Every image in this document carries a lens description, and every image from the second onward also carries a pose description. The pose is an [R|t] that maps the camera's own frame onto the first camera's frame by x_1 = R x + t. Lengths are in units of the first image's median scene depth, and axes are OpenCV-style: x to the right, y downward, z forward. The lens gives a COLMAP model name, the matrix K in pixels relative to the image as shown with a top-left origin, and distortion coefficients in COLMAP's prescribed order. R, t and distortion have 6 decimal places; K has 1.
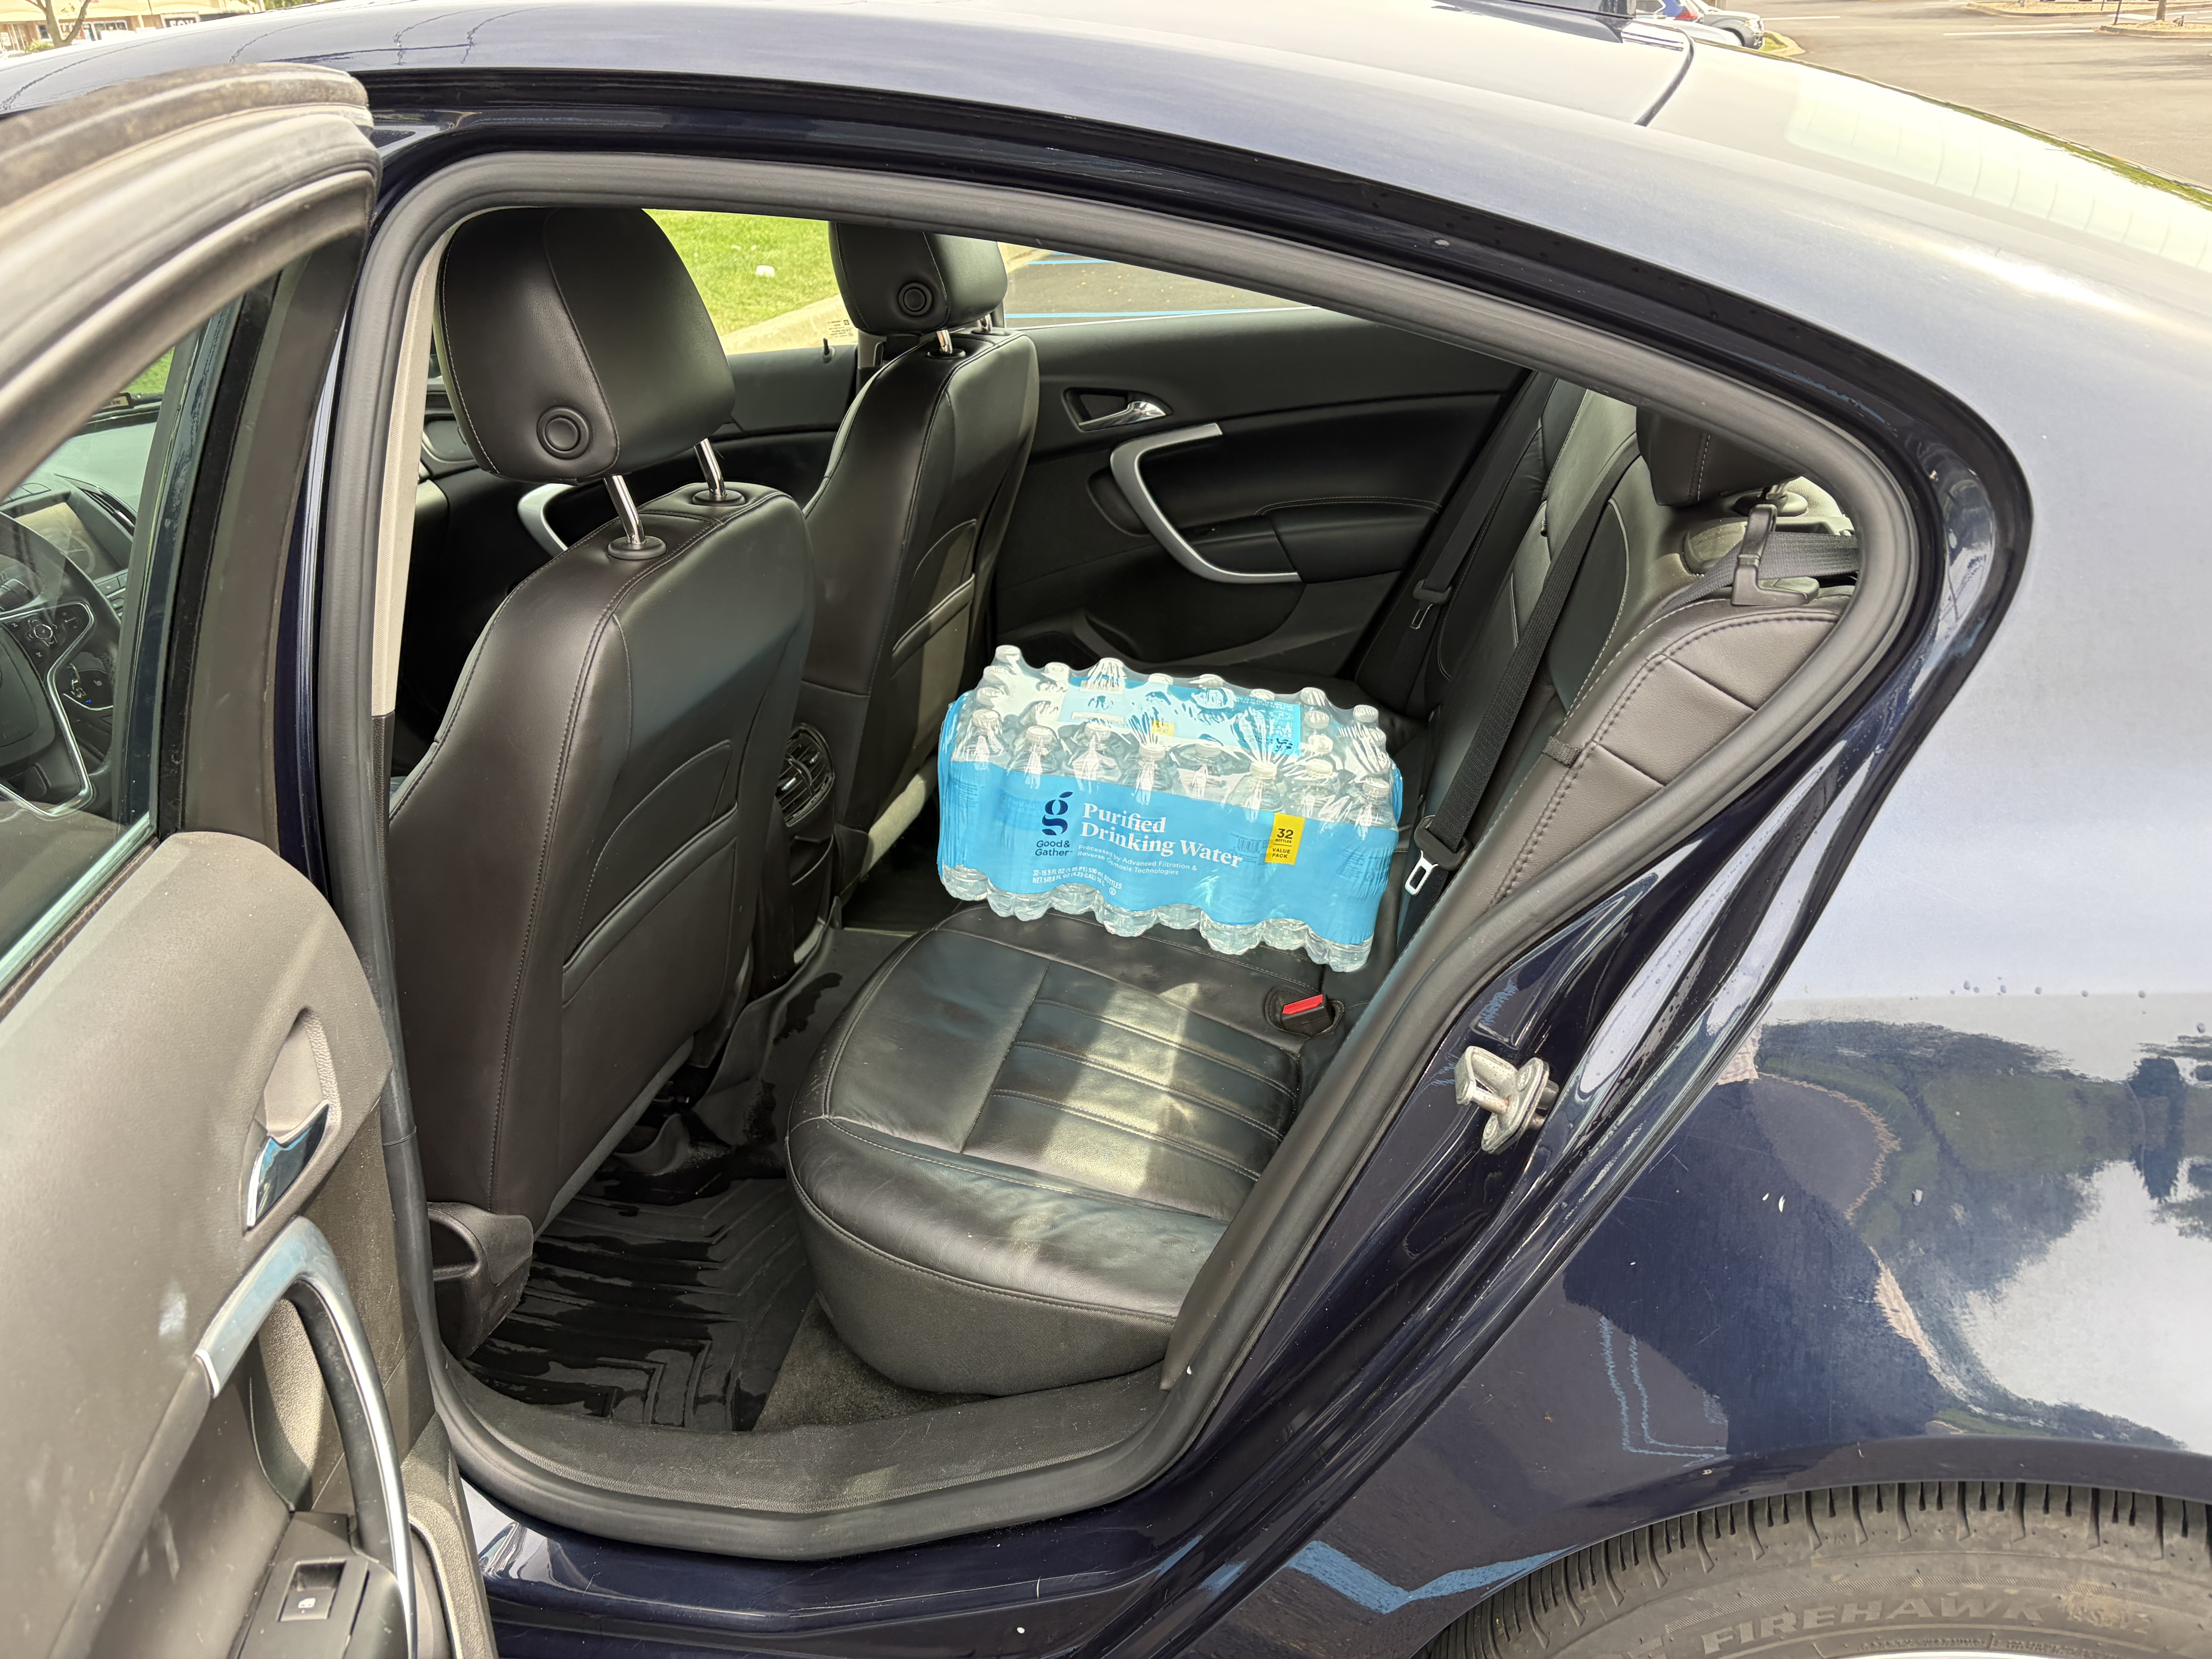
lens RADIAL K [[1693.0, 0, 1146.1], [0, 1693.0, 829.3], [0, 0, 1]] dist [0.103134, -0.311984]
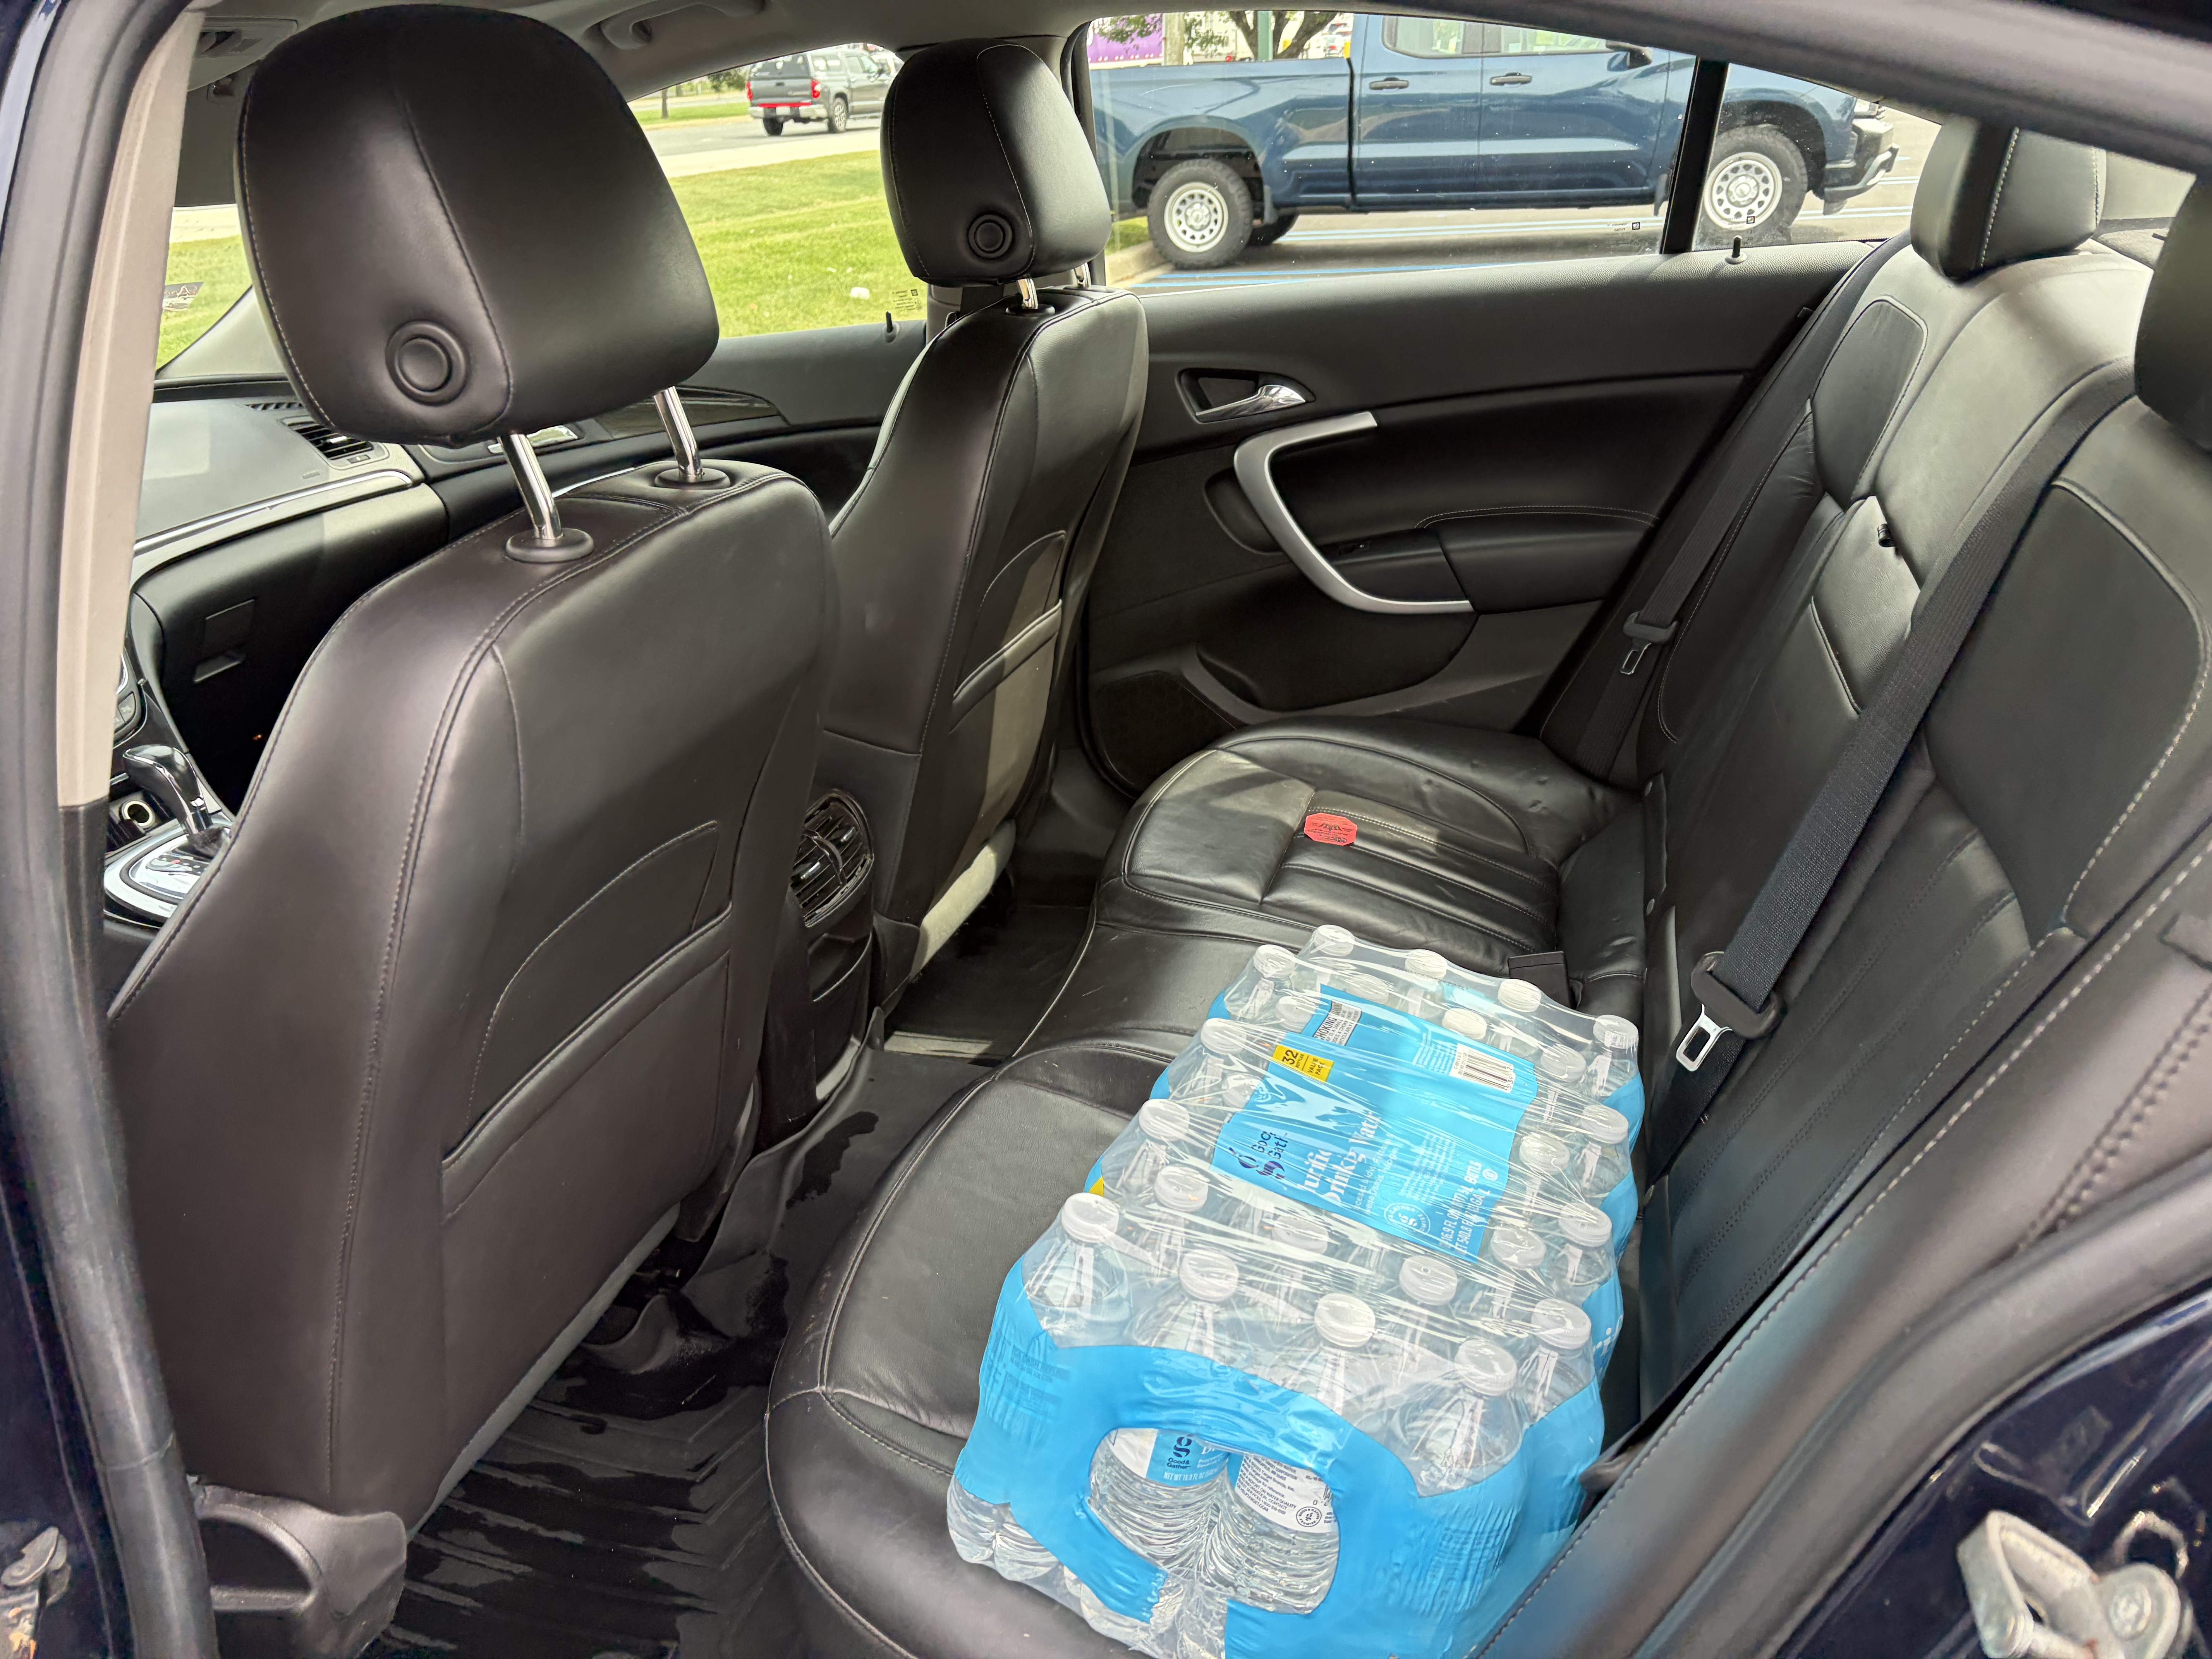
lens RADIAL K [[1665.3, 0, 1108.8], [0, 1665.3, 882.9], [0, 0, 1]] dist [0.010643, -0.007390]
pose [[0.997064, 0.022077, -0.073325, -0.021904], [-0.021132, 0.999684, 0.013642, -0.033169], [0.073603, -0.012053, 0.997215, 0.259143]]
